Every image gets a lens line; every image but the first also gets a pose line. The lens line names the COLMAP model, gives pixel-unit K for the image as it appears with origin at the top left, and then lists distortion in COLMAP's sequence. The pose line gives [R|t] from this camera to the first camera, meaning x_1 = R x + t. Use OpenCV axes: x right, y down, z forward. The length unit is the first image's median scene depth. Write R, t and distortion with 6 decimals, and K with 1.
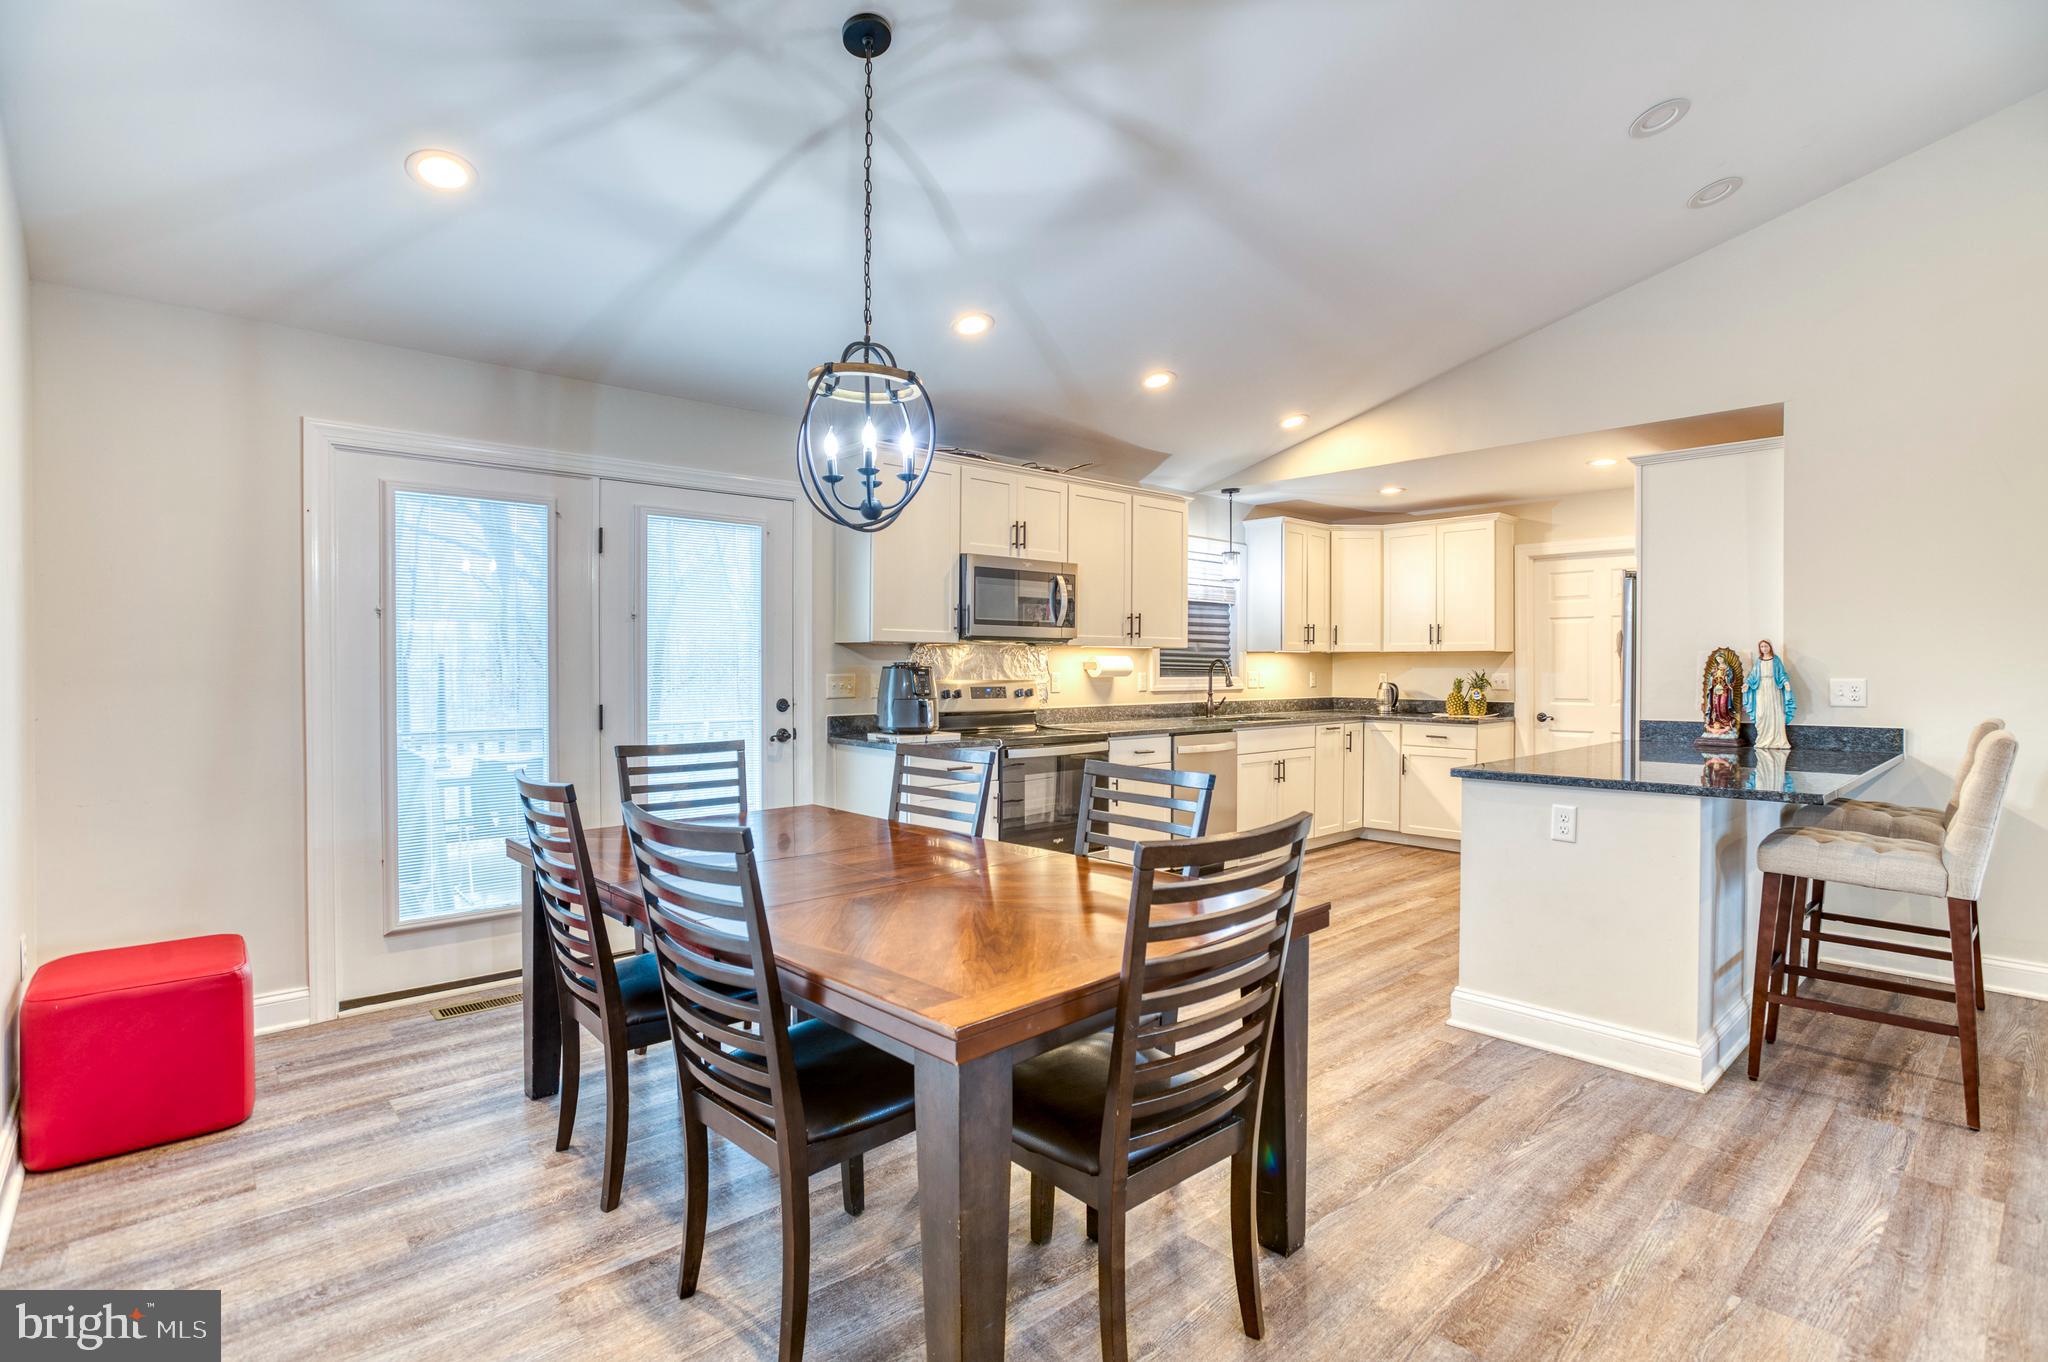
lens RADIAL K [[981.0, 0, 1042.1], [0, 981.0, 680.5], [0, 0, 1]] dist [-0.039227, 0.014337]
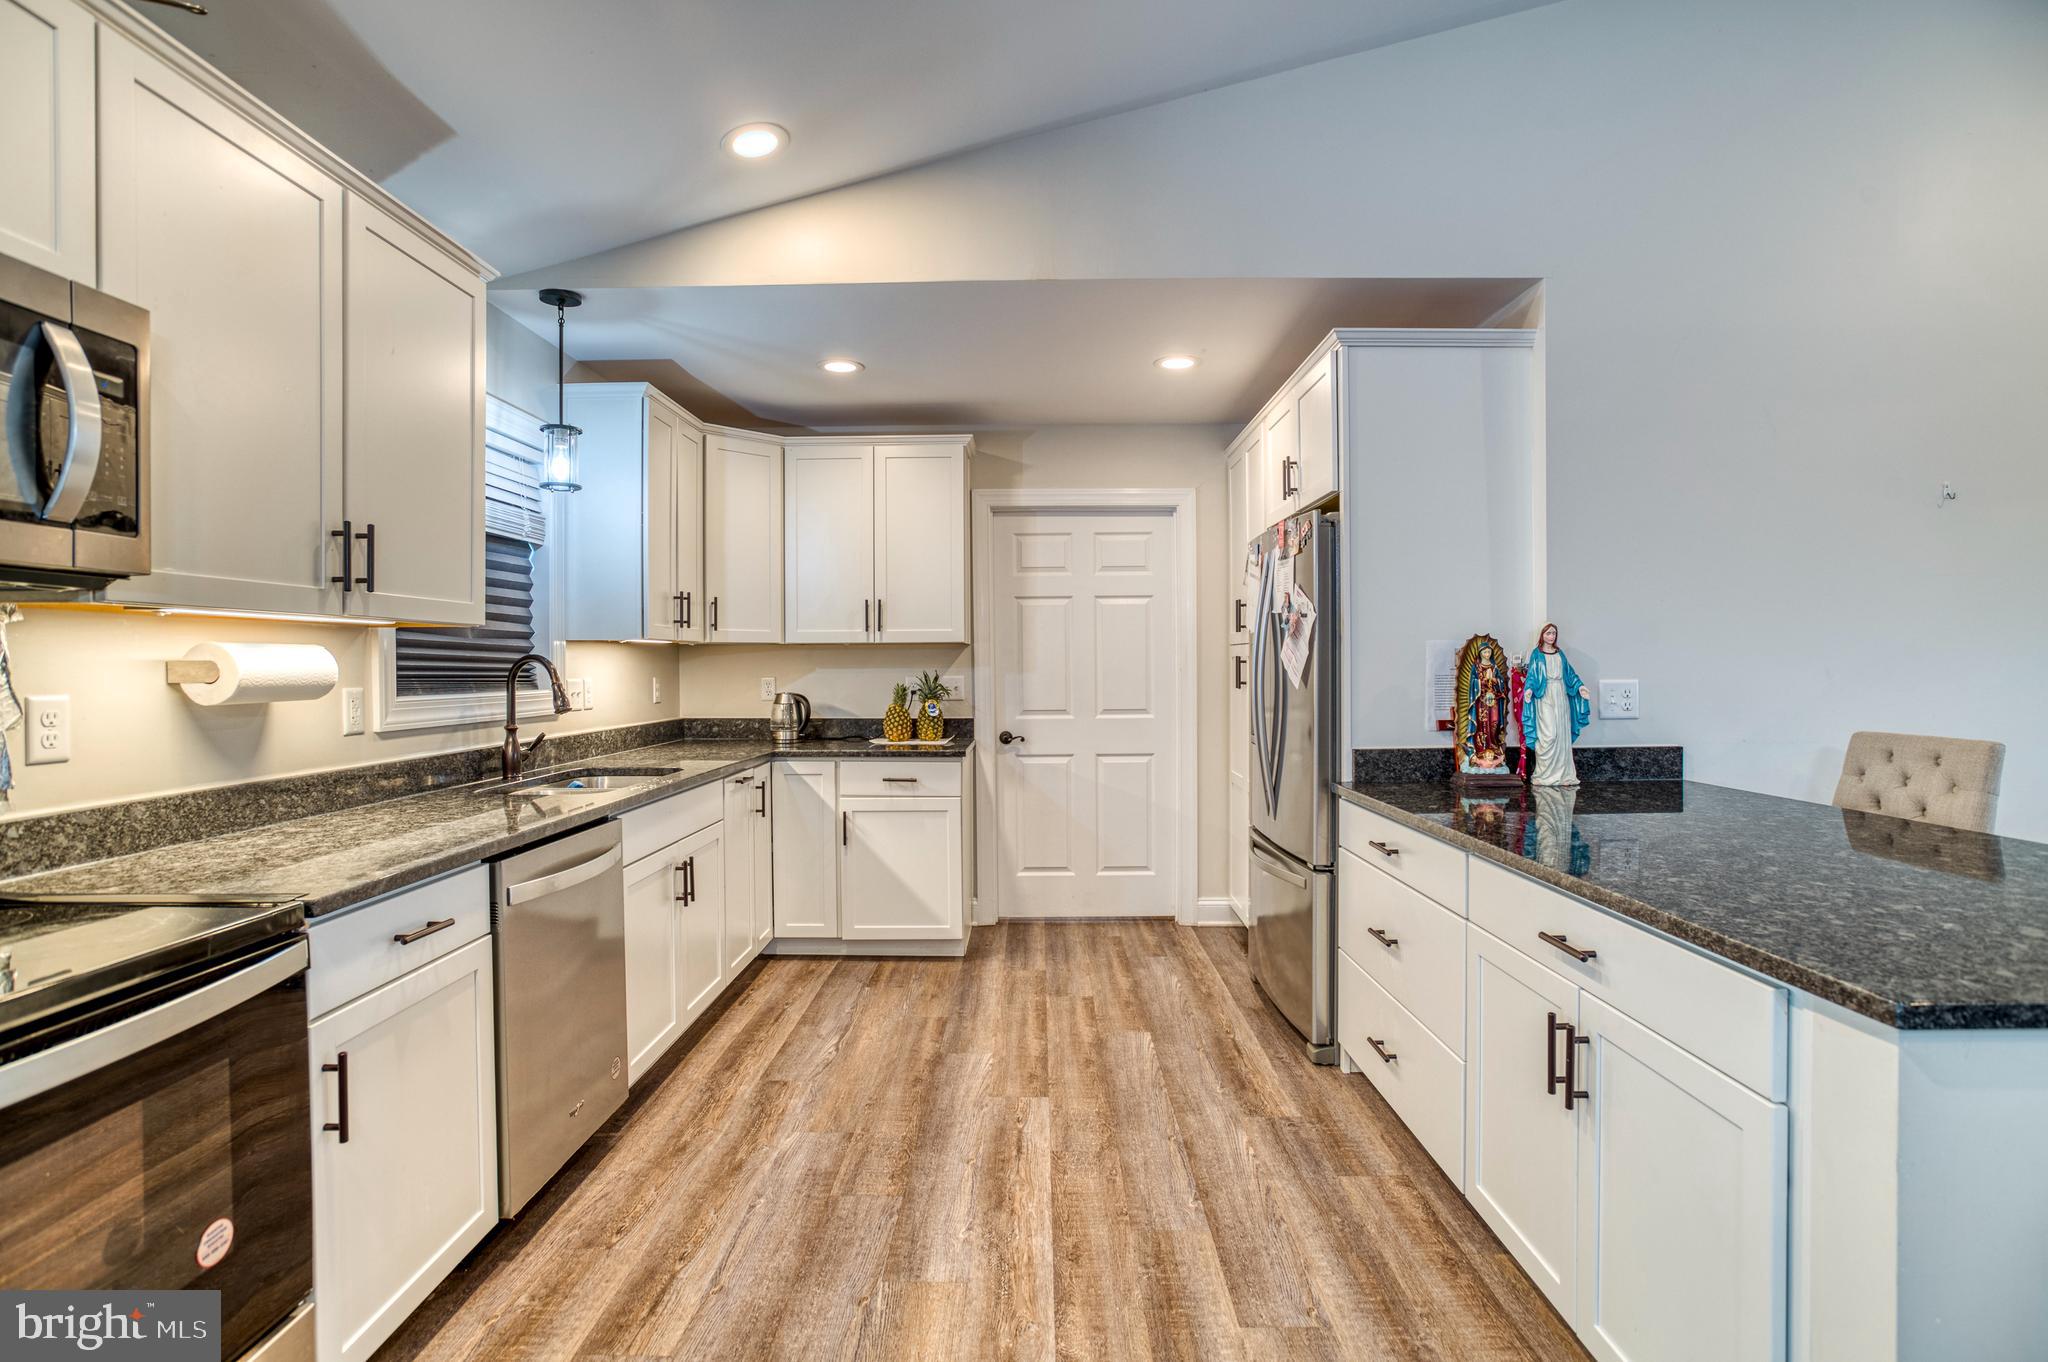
lens RADIAL K [[981.0, 0, 1022.1], [0, 981.0, 670.7], [0, 0, 1]] dist [-0.039227, 0.014337]
pose [[0.691628, -0.009671, 0.722189, 0.008266], [0.016545, 0.999860, -0.002456, -0.009628], [-0.722064, 0.013647, 0.691691, 0.554442]]
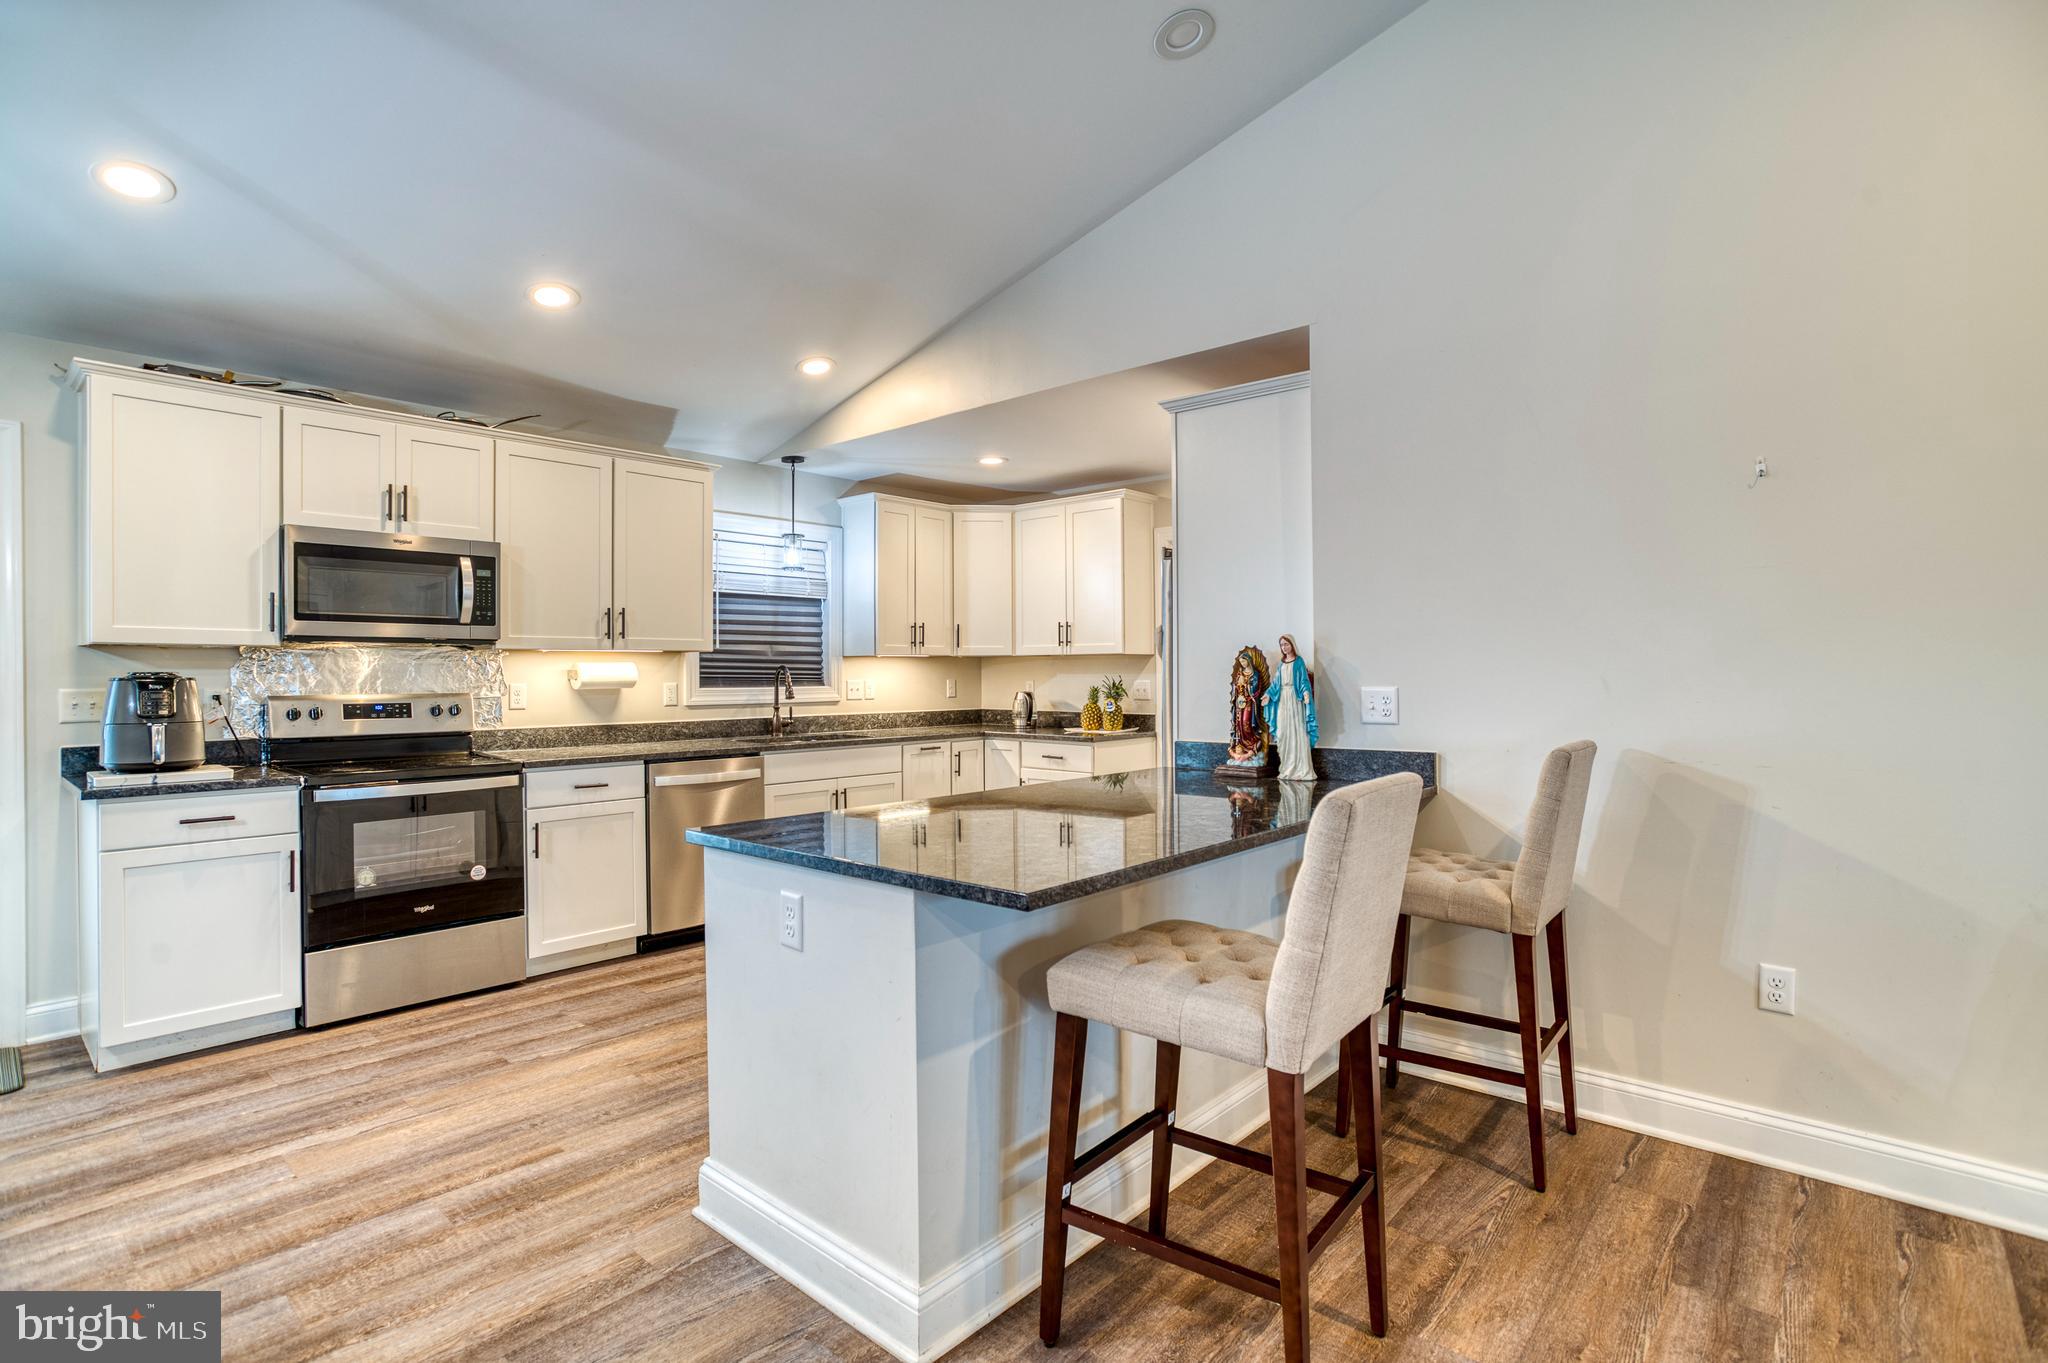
lens RADIAL K [[981.0, 0, 1028.6], [0, 981.0, 673.1], [0, 0, 1]] dist [-0.039227, 0.014337]
pose [[0.995315, -0.005441, 0.096534, 0.330112], [0.006829, 0.999878, -0.014049, -0.002469], [-0.096445, 0.014643, 0.995231, 0.179005]]
